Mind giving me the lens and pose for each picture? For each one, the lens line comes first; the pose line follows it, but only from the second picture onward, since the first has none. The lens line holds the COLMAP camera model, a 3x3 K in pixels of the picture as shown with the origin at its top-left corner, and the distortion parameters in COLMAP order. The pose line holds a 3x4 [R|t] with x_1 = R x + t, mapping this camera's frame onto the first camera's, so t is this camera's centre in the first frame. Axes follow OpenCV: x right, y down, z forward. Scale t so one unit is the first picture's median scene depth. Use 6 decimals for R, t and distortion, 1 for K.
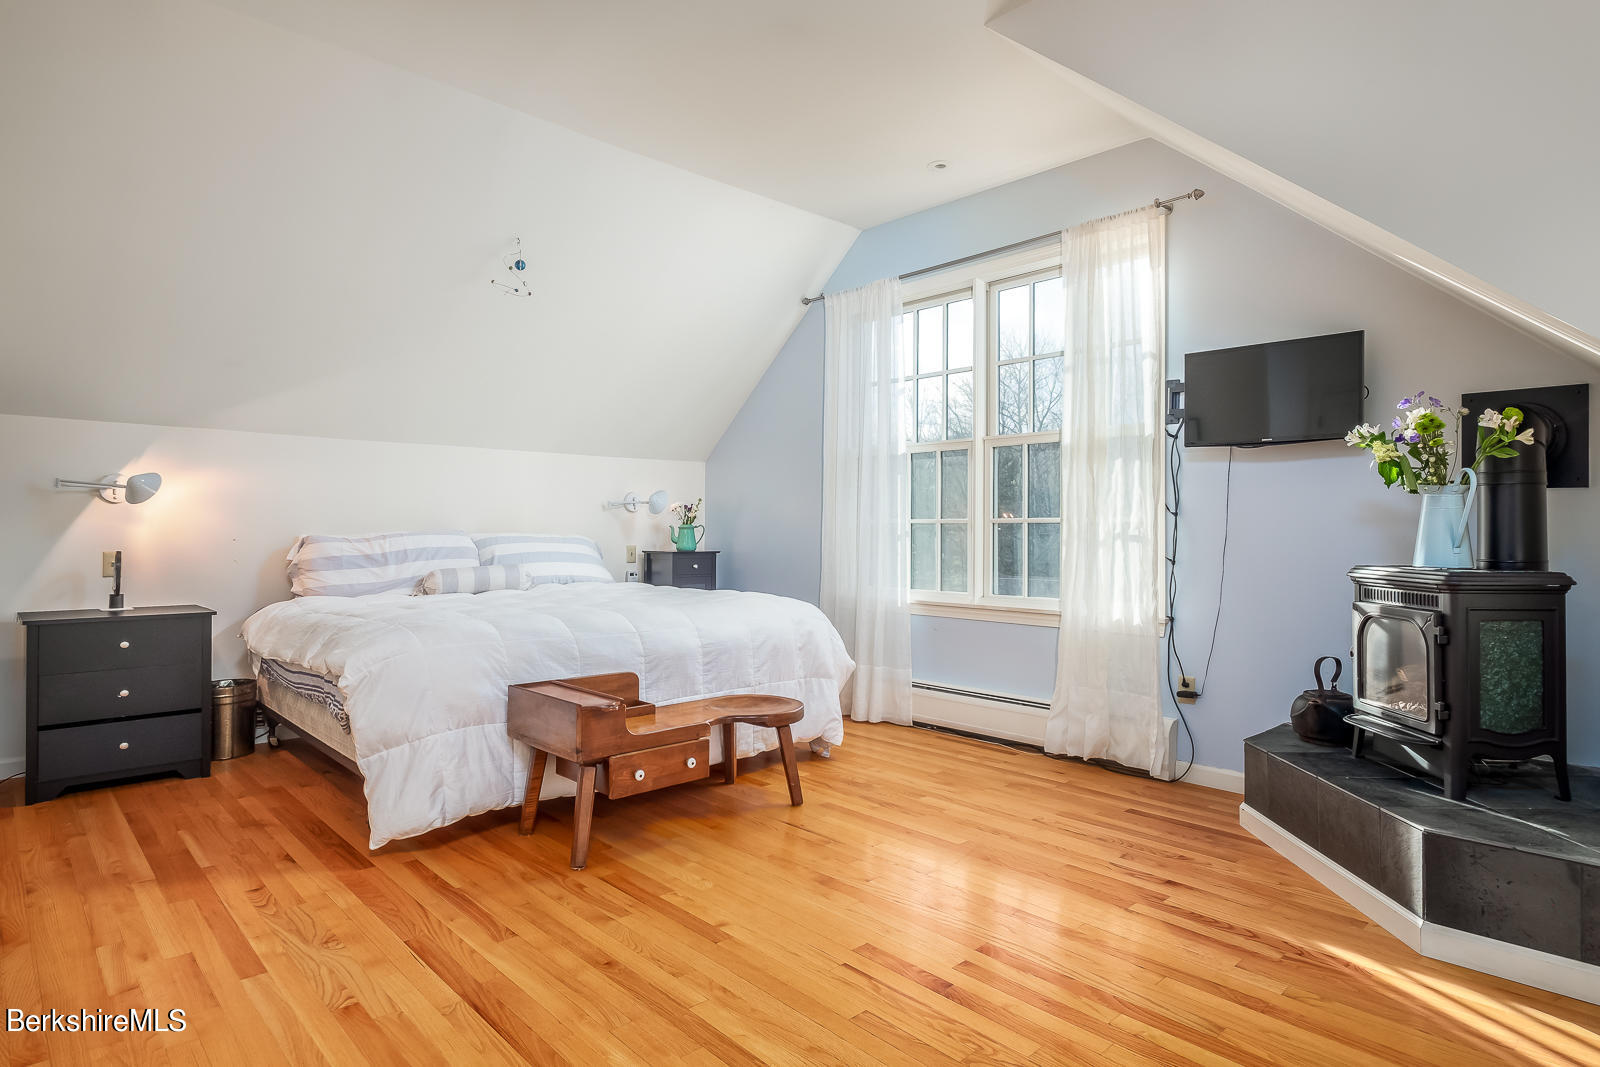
lens RADIAL K [[860.4, 0, 800.0], [0, 860.4, 533.5], [0, 0, 1]] dist [0.002321, 0.000350]
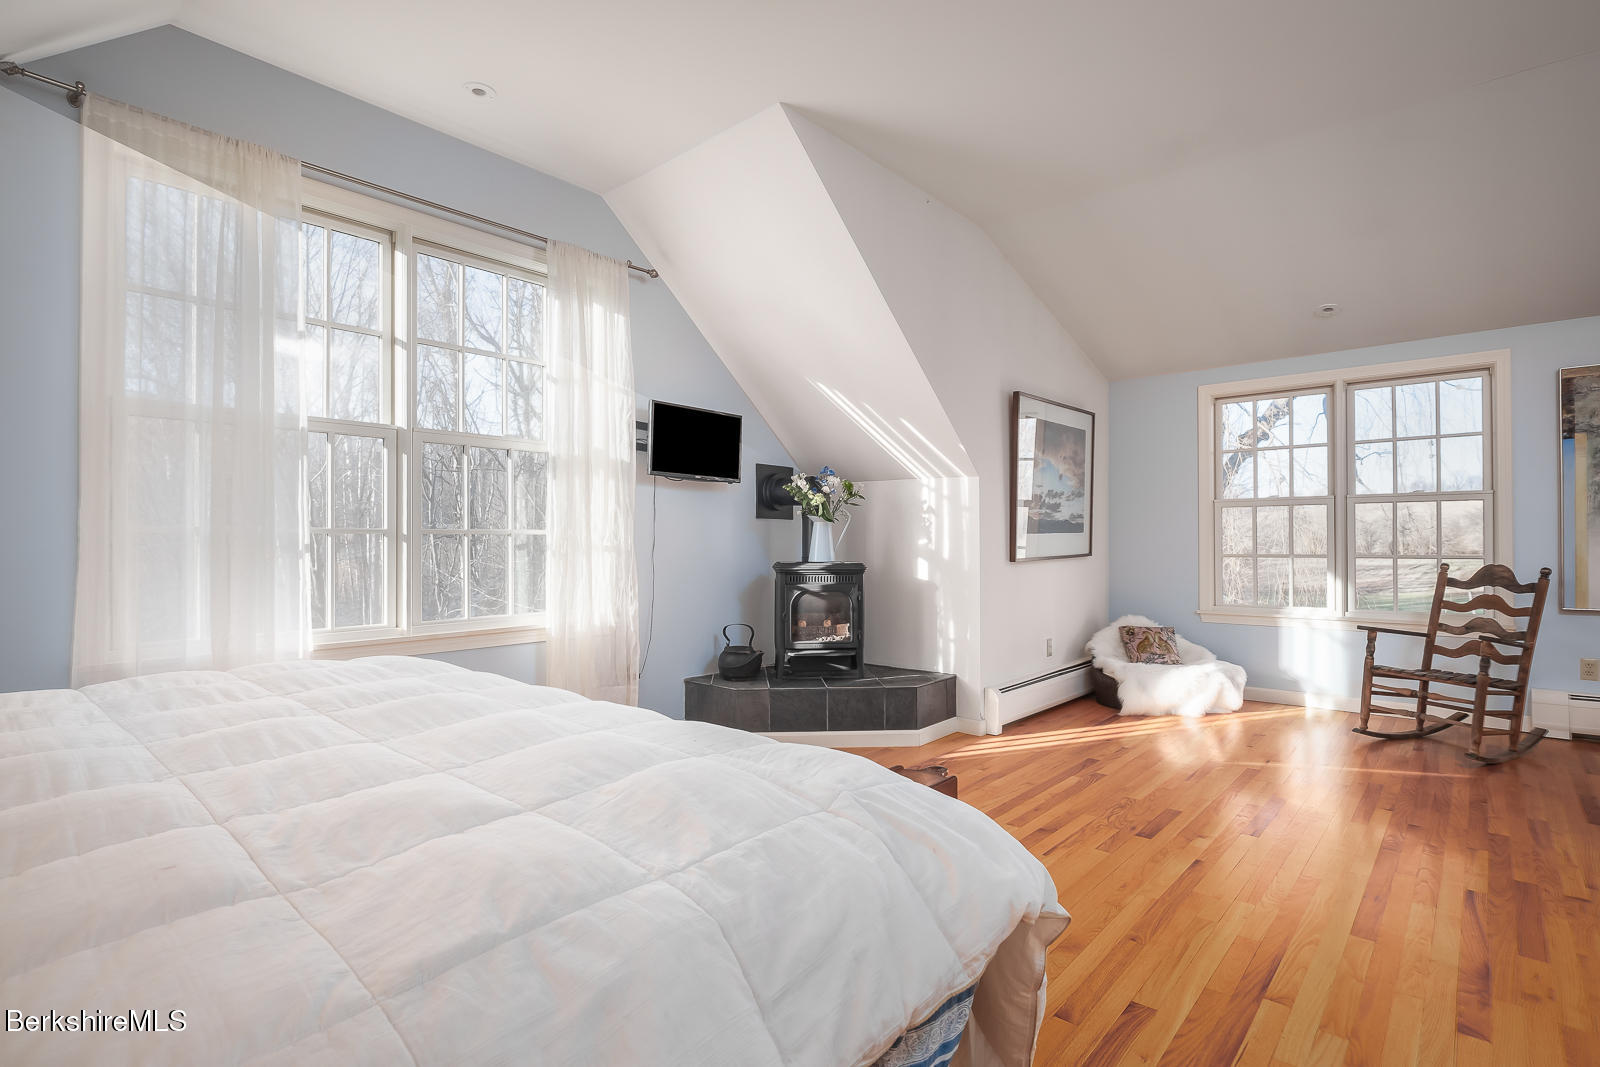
lens RADIAL K [[795.3, 0, 800.0], [0, 795.3, 533.5], [0, 0, 1]] dist [0.002410, 0.000030]
pose [[-0.108071, 0.010141, 0.994091, -0.730963], [0.003847, 0.999945, -0.009782, -0.006143], [-0.994136, 0.002767, -0.108104, 0.938573]]
